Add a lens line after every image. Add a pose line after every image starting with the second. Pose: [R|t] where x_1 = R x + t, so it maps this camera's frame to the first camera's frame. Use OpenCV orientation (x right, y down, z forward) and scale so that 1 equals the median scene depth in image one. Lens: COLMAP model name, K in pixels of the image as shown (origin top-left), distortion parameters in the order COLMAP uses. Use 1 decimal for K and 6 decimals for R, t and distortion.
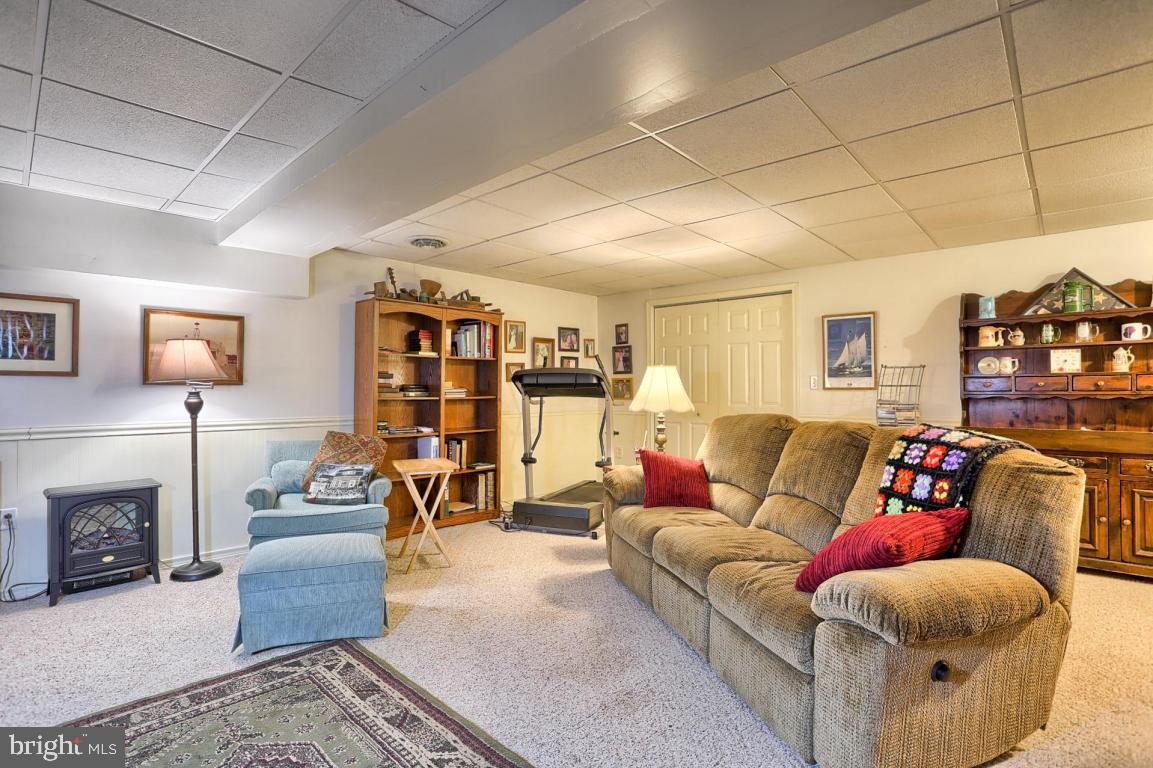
lens RADIAL K [[563.9, 0, 570.2], [0, 563.9, 390.8], [0, 0, 1]] dist [-0.061981, 0.021190]
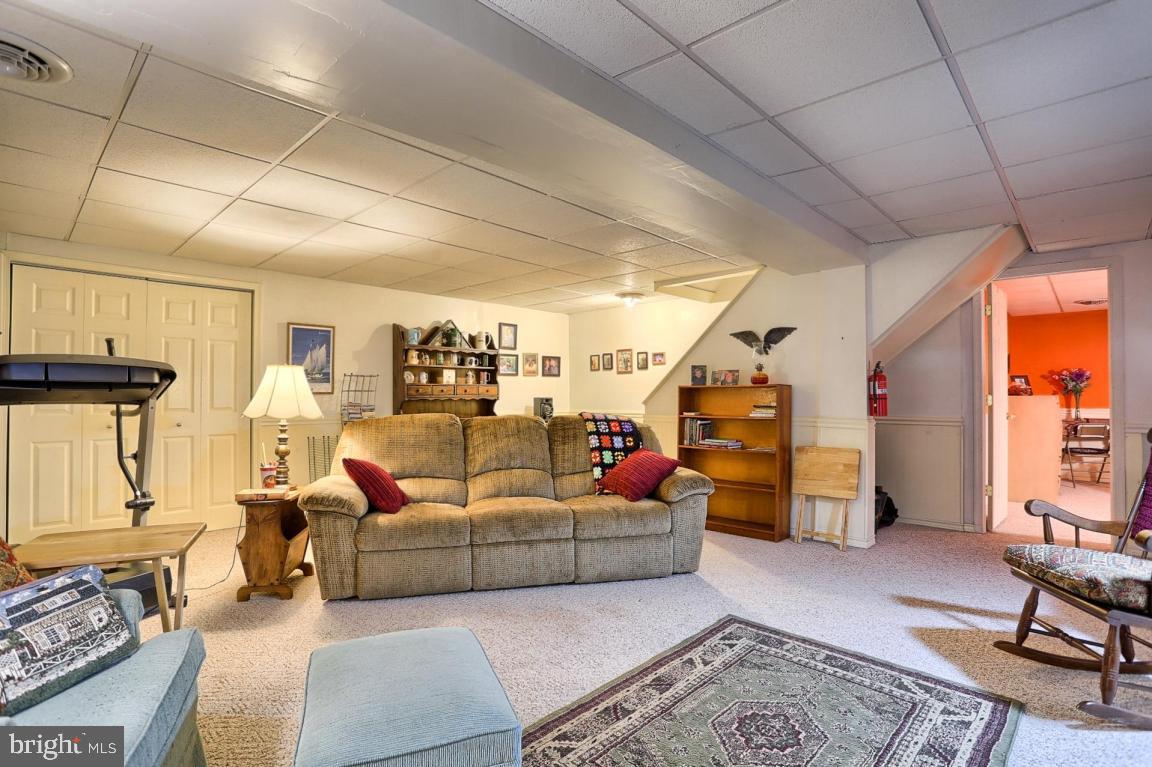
lens RADIAL K [[563.4, 0, 574.4], [0, 563.4, 386.9], [0, 0, 1]] dist [-0.061981, 0.021190]
pose [[-0.002420, 0.015359, 0.999879, -0.805689], [0.000047, 0.999882, -0.015359, 0.001787], [-0.999997, 0.000010, -0.002420, 0.655368]]
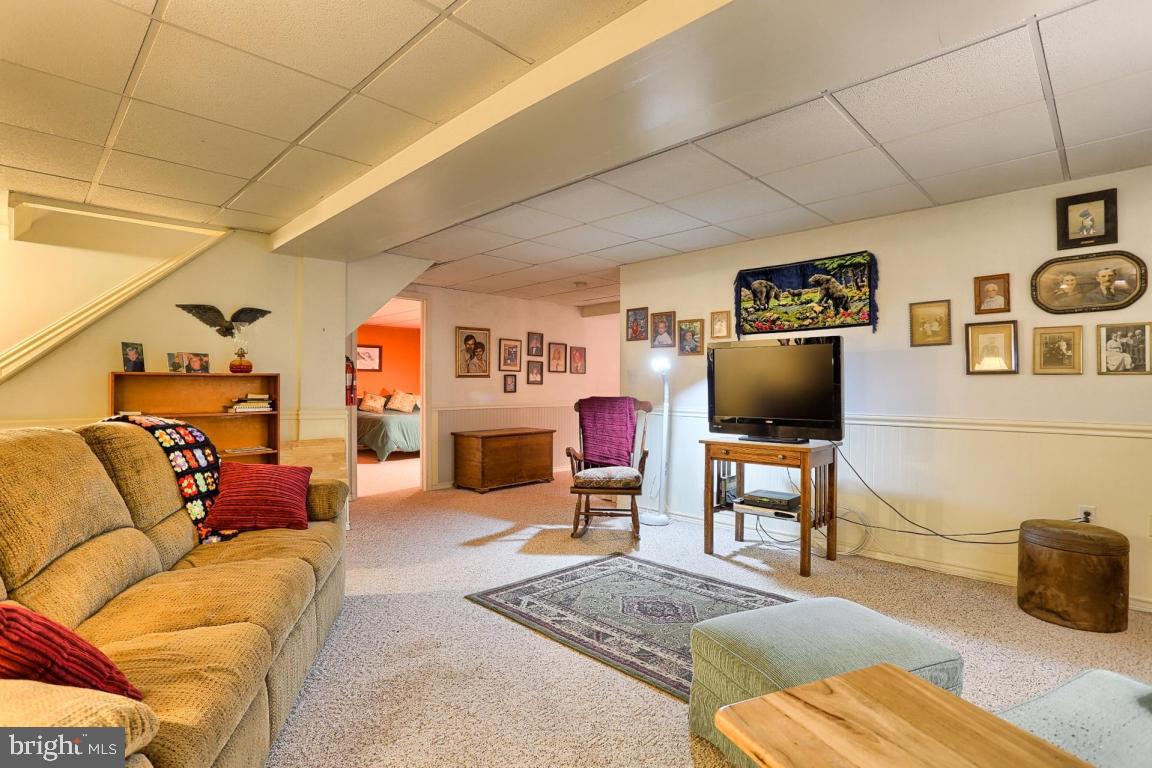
lens RADIAL K [[563.4, 0, 573.4], [0, 563.4, 379.8], [0, 0, 1]] dist [-0.061981, 0.021190]
pose [[-0.999787, 0.002300, 0.020530, -0.152114], [0.002050, 0.999924, -0.012171, 0.003144], [-0.020557, -0.012126, -0.999715, 1.294981]]
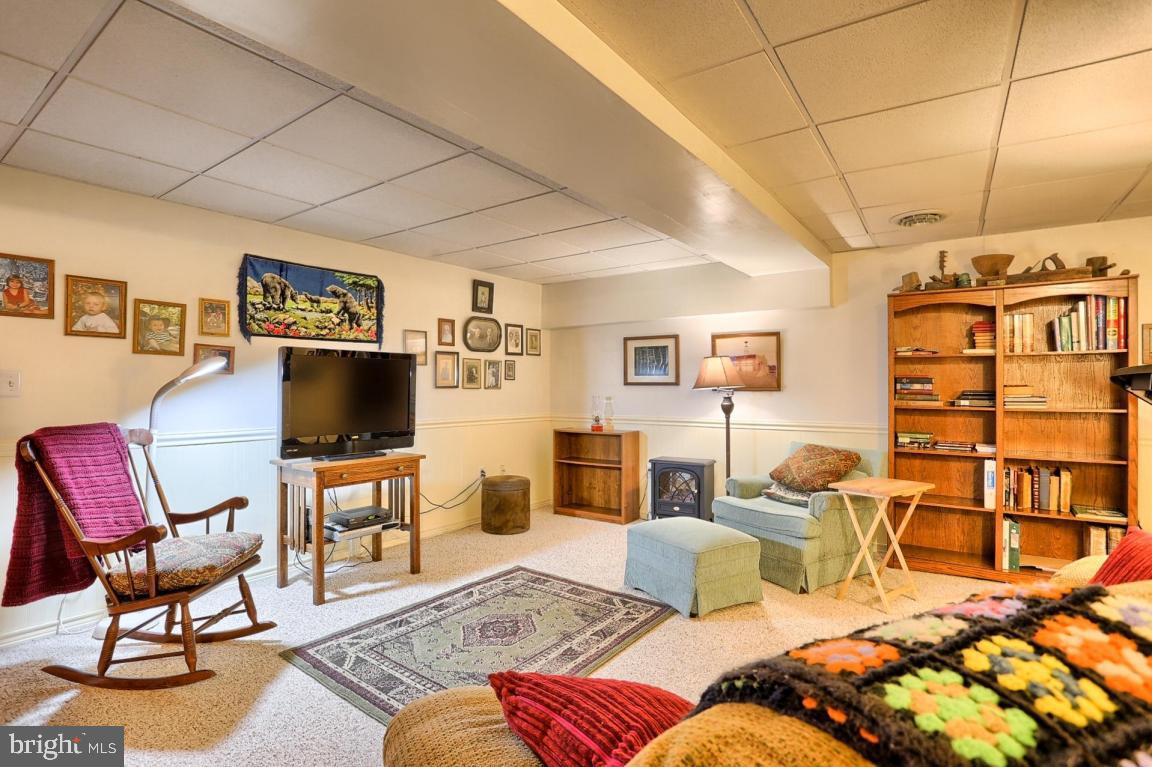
lens RADIAL K [[563.4, 0, 570.9], [0, 563.4, 379.3], [0, 0, 1]] dist [-0.061981, 0.021190]
pose [[0.133610, -0.008692, -0.990996, 0.566085], [-0.001742, 0.999958, -0.009005, -0.026282], [0.991032, 0.002929, 0.133589, 0.455998]]
